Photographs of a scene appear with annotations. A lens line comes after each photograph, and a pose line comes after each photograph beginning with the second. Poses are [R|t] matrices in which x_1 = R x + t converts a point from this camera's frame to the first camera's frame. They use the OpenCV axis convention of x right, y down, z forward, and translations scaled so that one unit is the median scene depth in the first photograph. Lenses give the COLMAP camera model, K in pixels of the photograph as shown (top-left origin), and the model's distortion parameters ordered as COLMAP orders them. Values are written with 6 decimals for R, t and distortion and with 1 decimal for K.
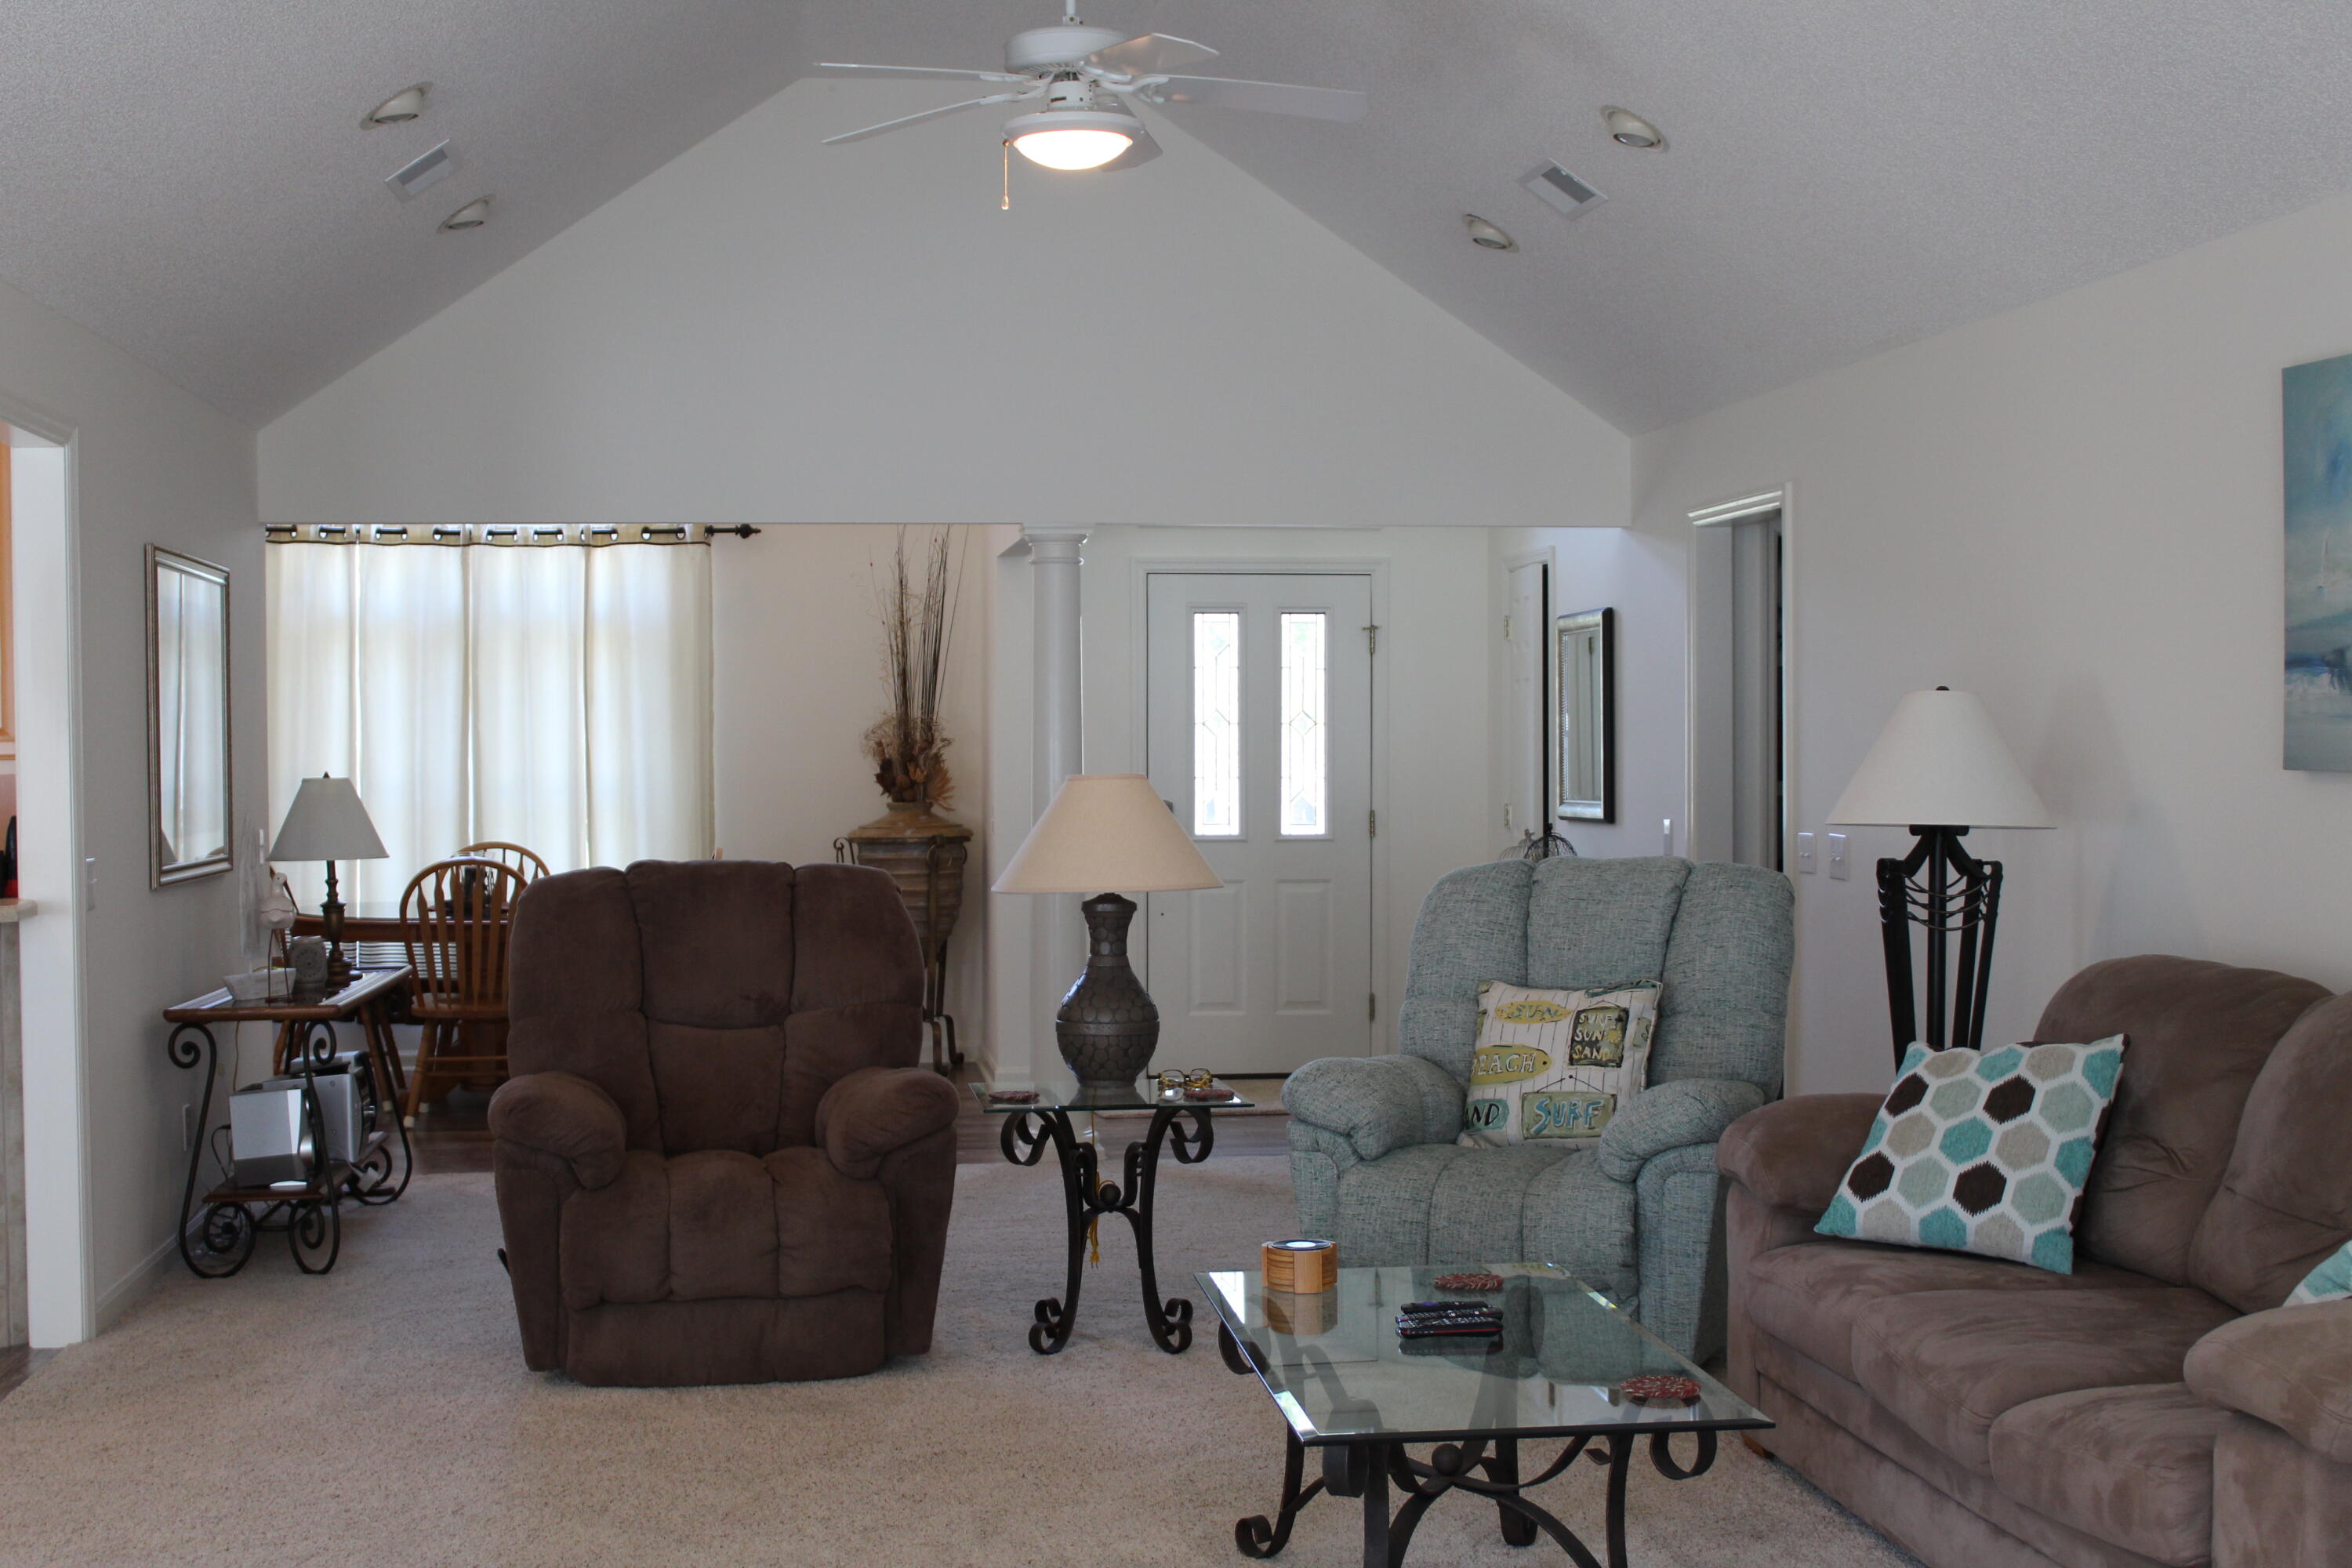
lens RADIAL K [[2953.9, 0, 1145.7], [0, 2953.9, 789.2], [0, 0, 1]] dist [-0.095451, 0.179633]
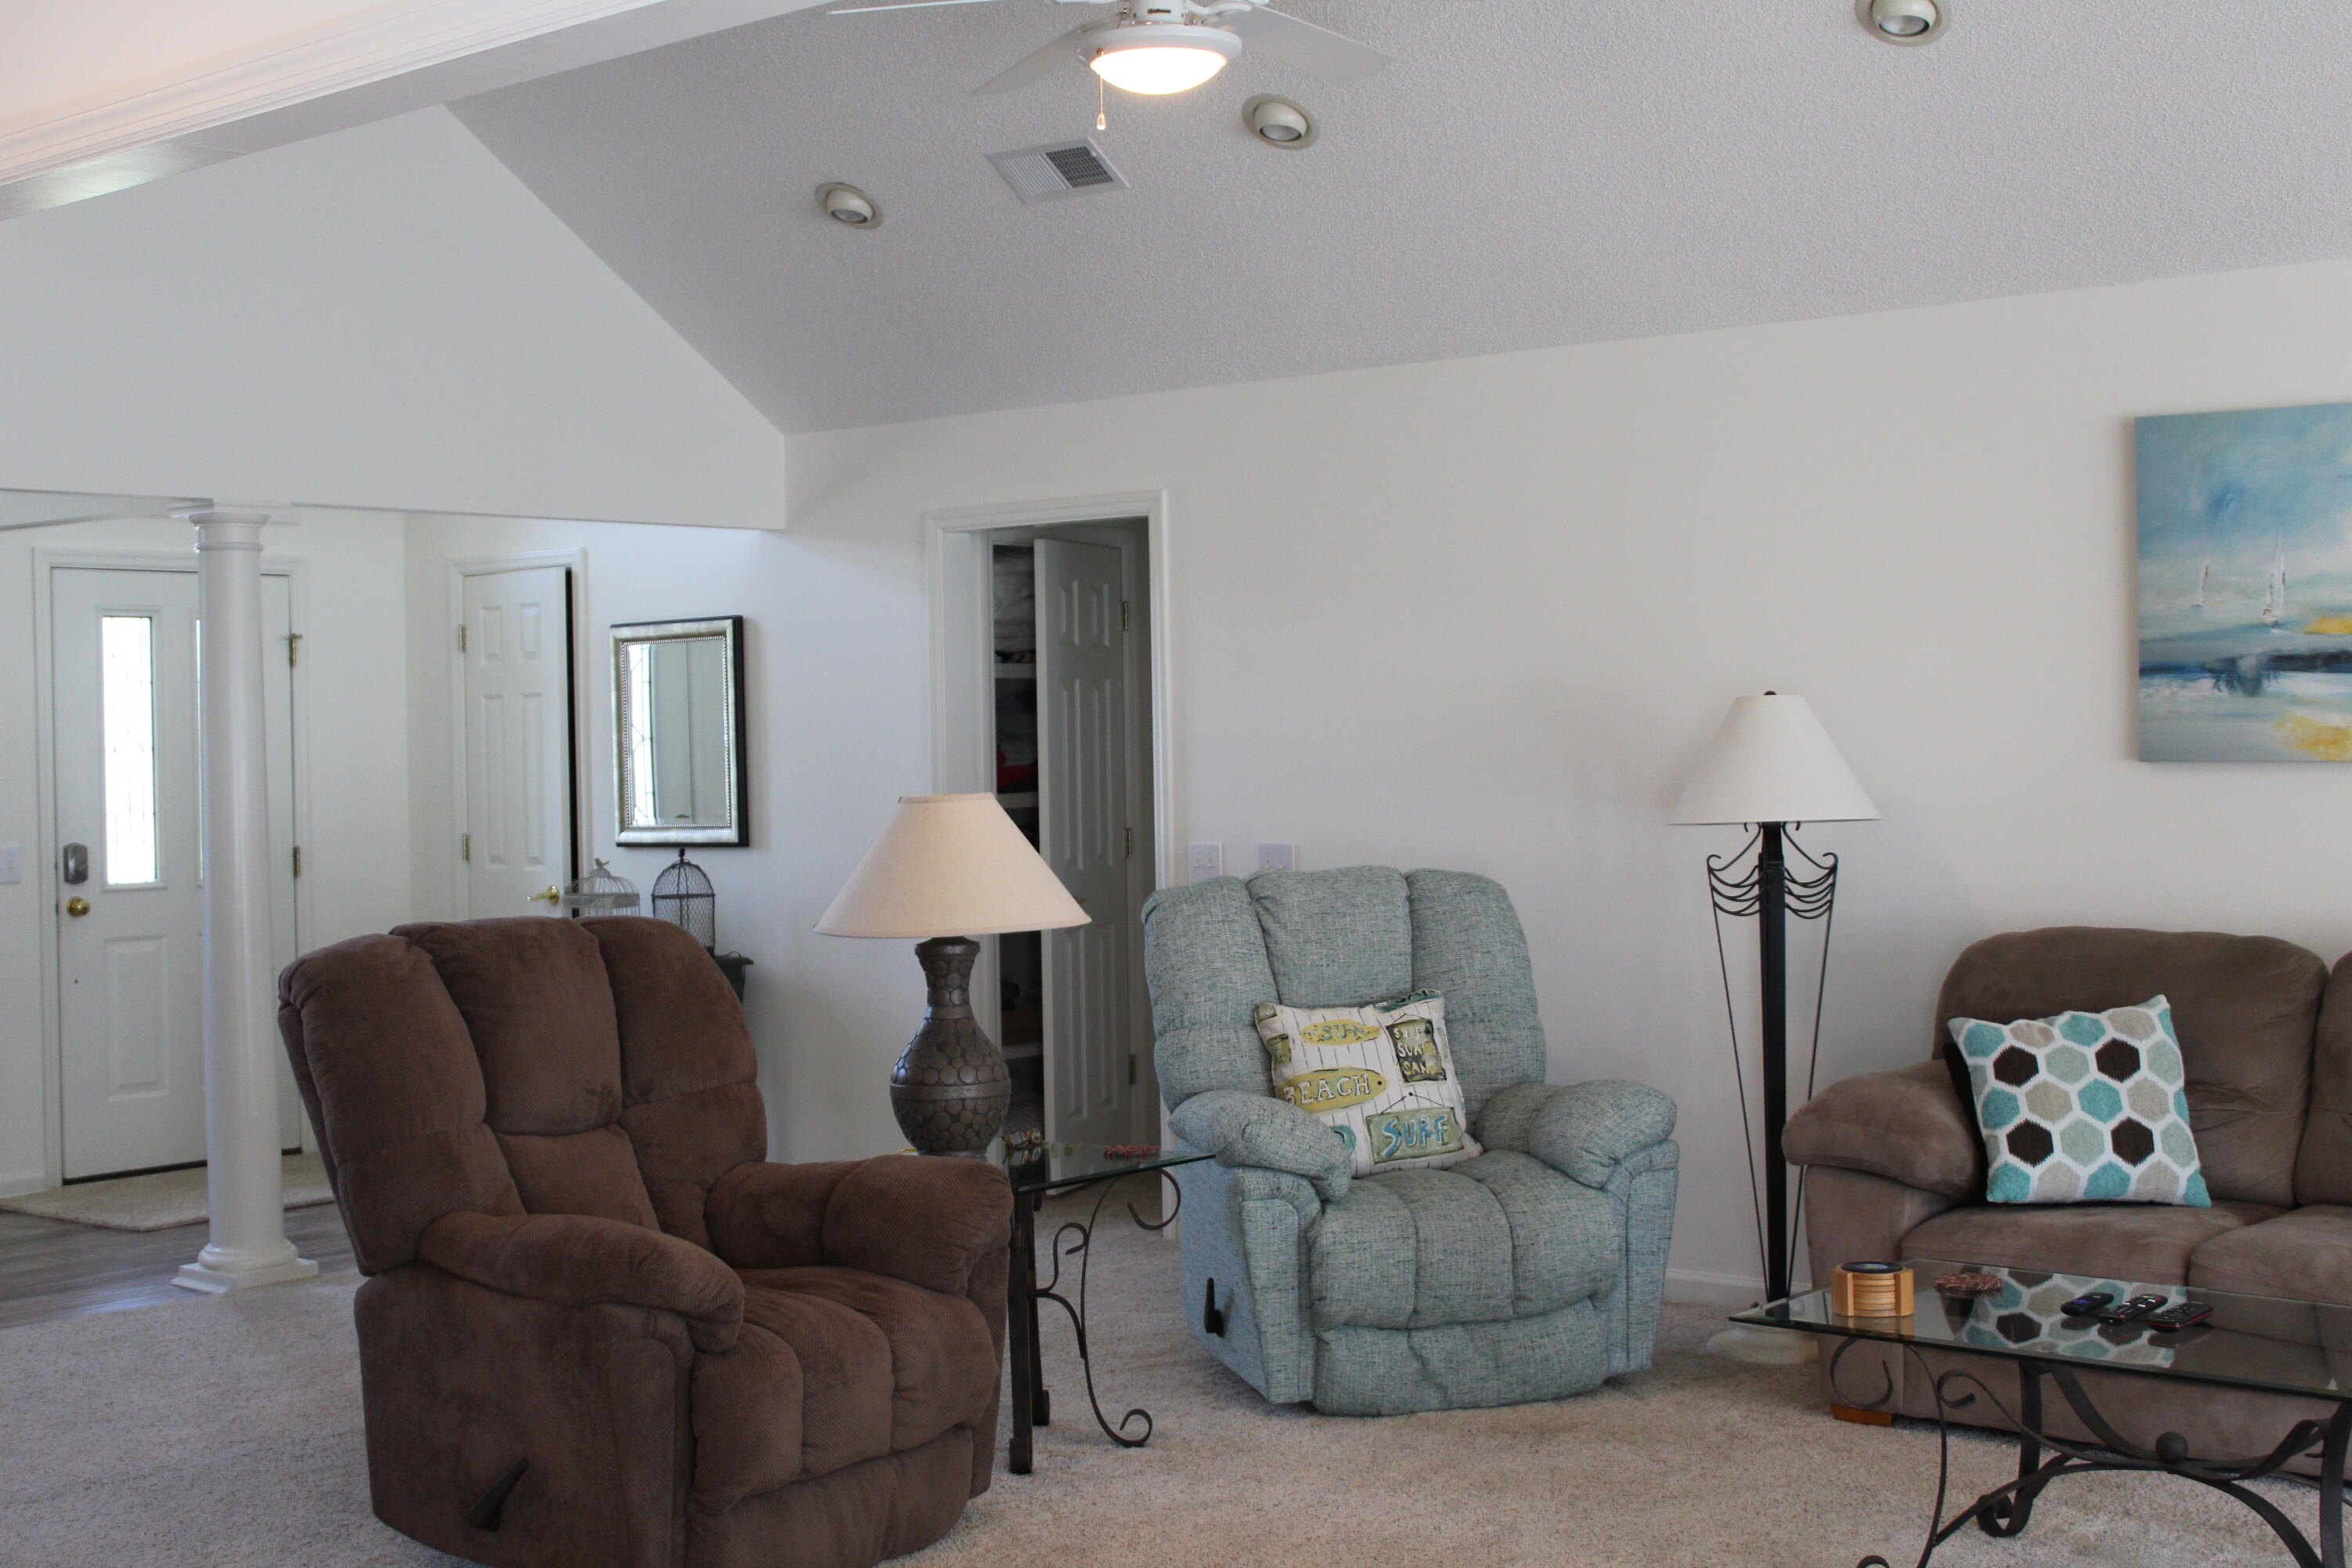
lens RADIAL K [[2953.9, 0, 1145.7], [0, 2953.9, 789.2], [0, 0, 1]] dist [-0.095451, 0.179633]
pose [[0.735901, -0.020989, 0.676764, -0.380864], [0.027219, 0.999629, 0.001405, -0.004480], [-0.676542, 0.017387, 0.736198, 0.225191]]
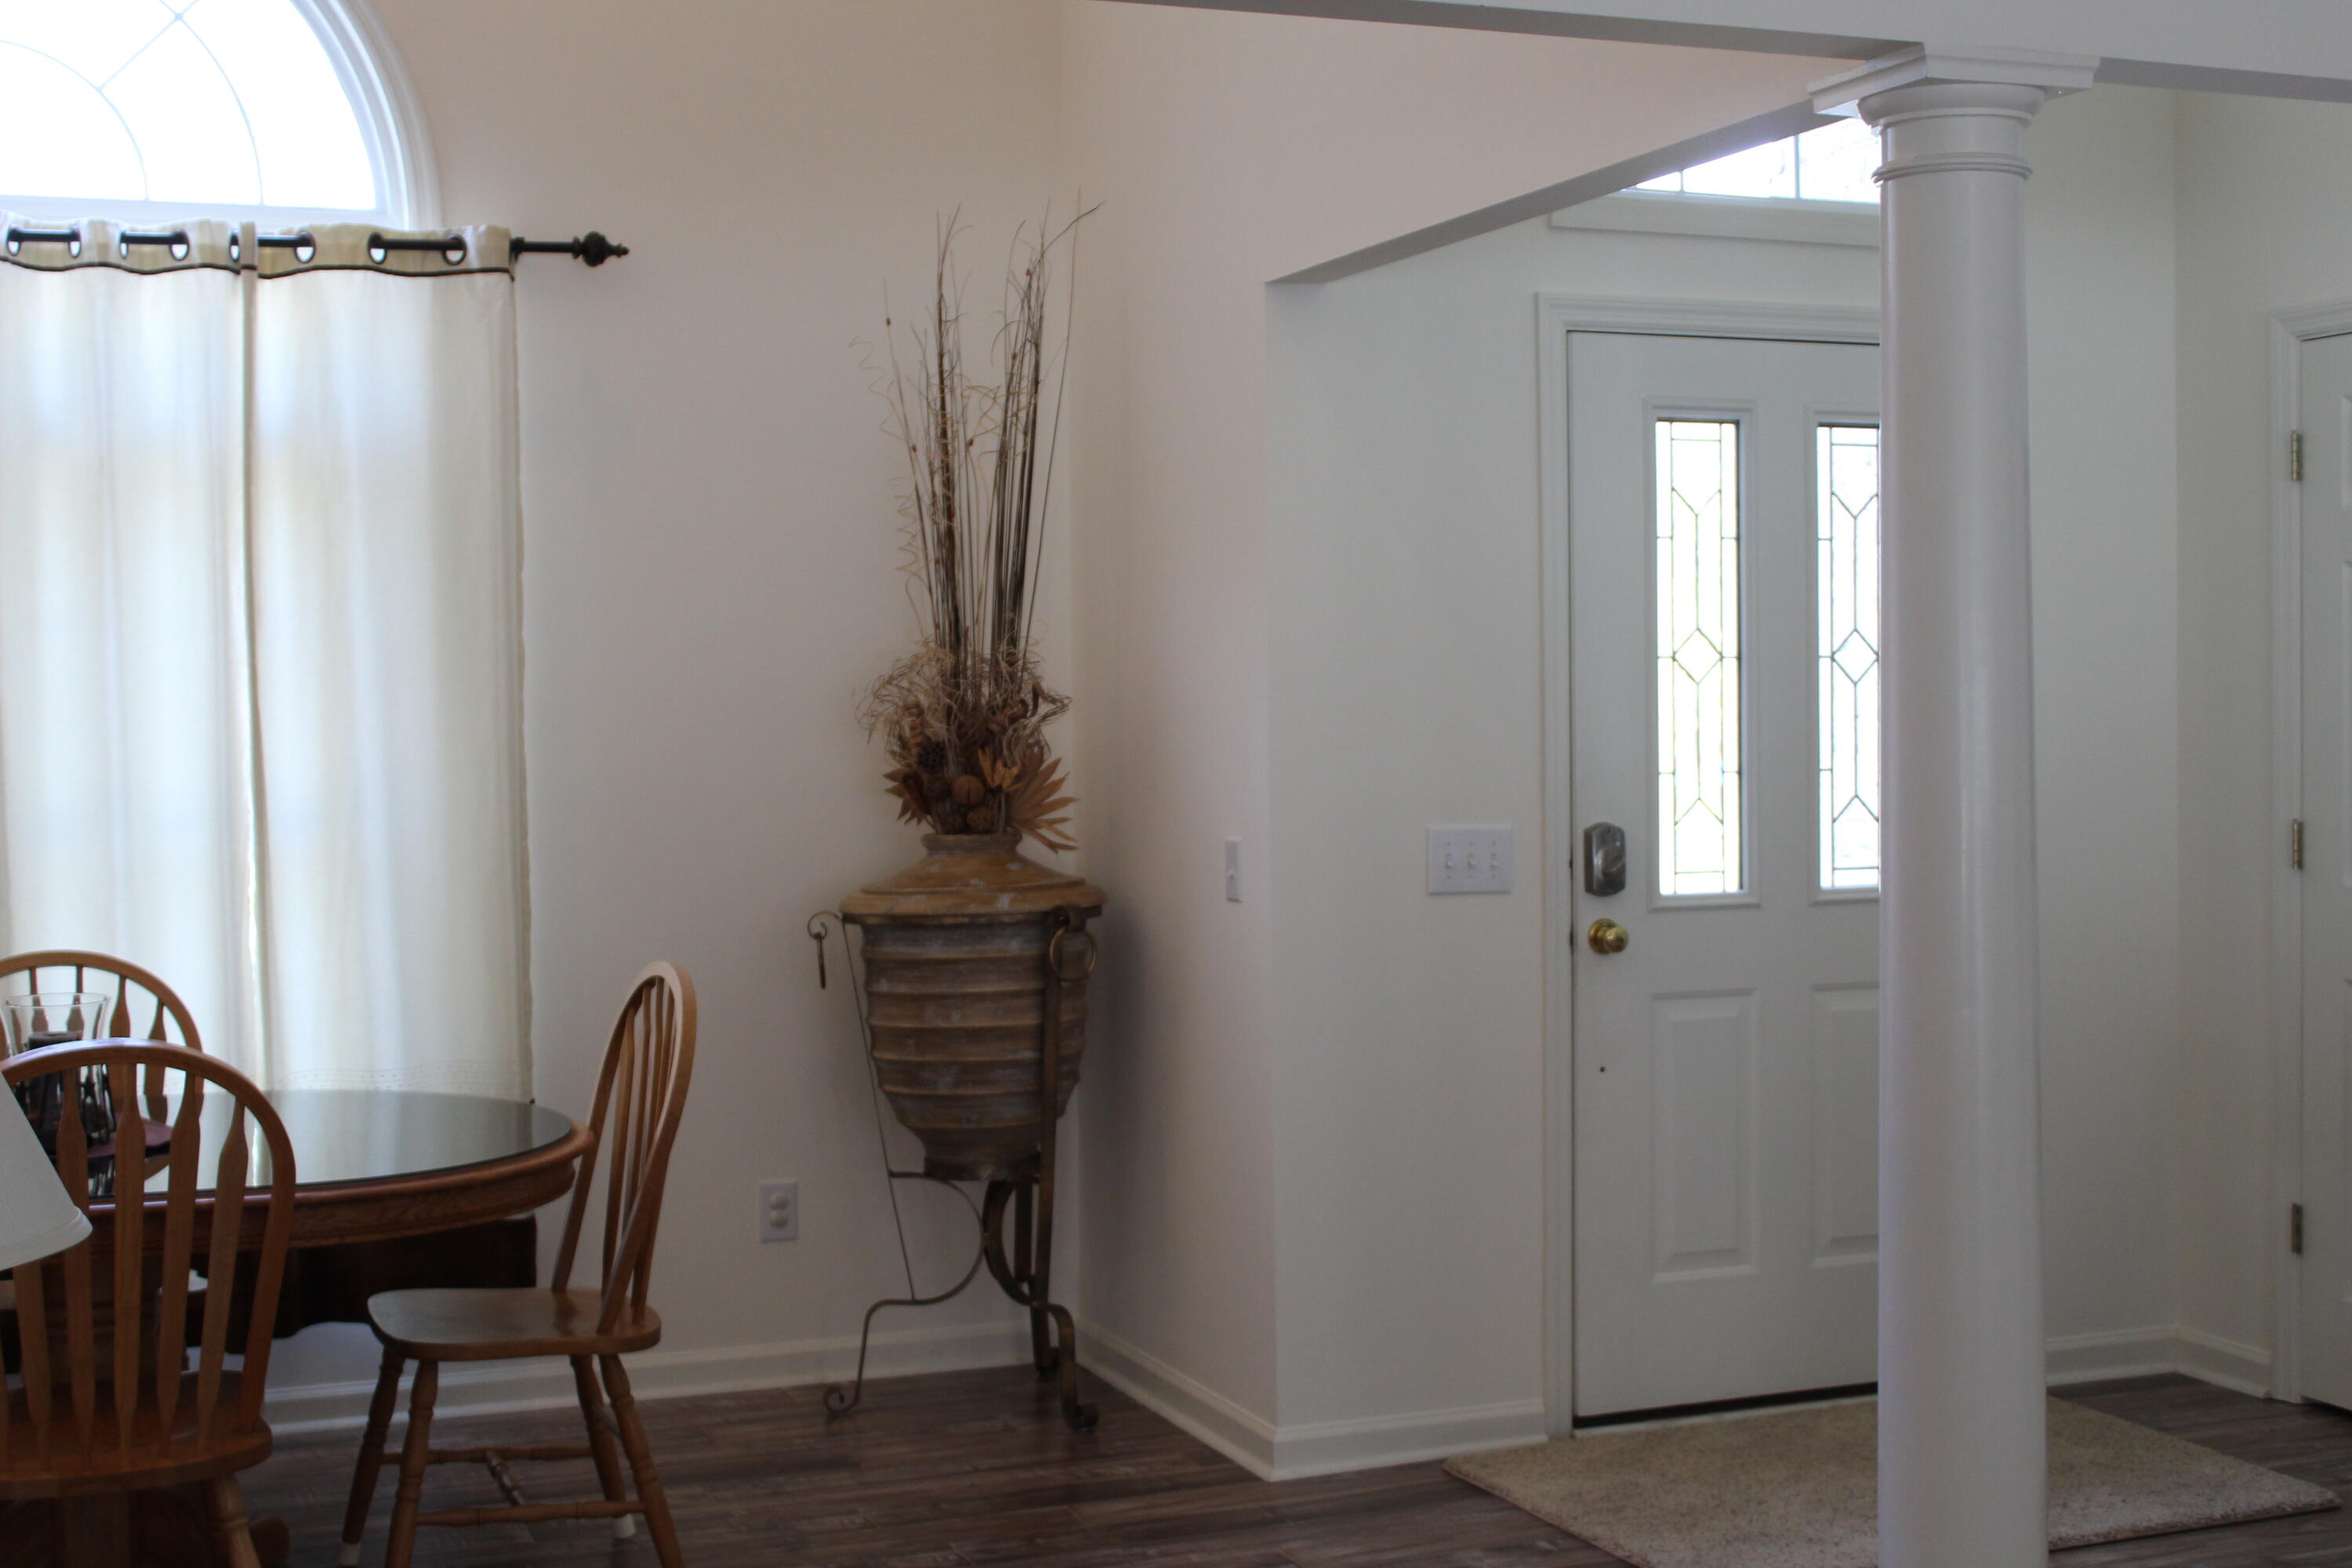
lens RADIAL K [[2953.9, 0, 1145.7], [0, 2953.9, 789.2], [0, 0, 1]] dist [-0.095451, 0.179633]
pose [[0.971786, -0.017910, 0.235183, -0.200022], [0.015823, 0.999817, 0.010758, -0.008824], [-0.235333, -0.006733, 0.971891, 0.661417]]
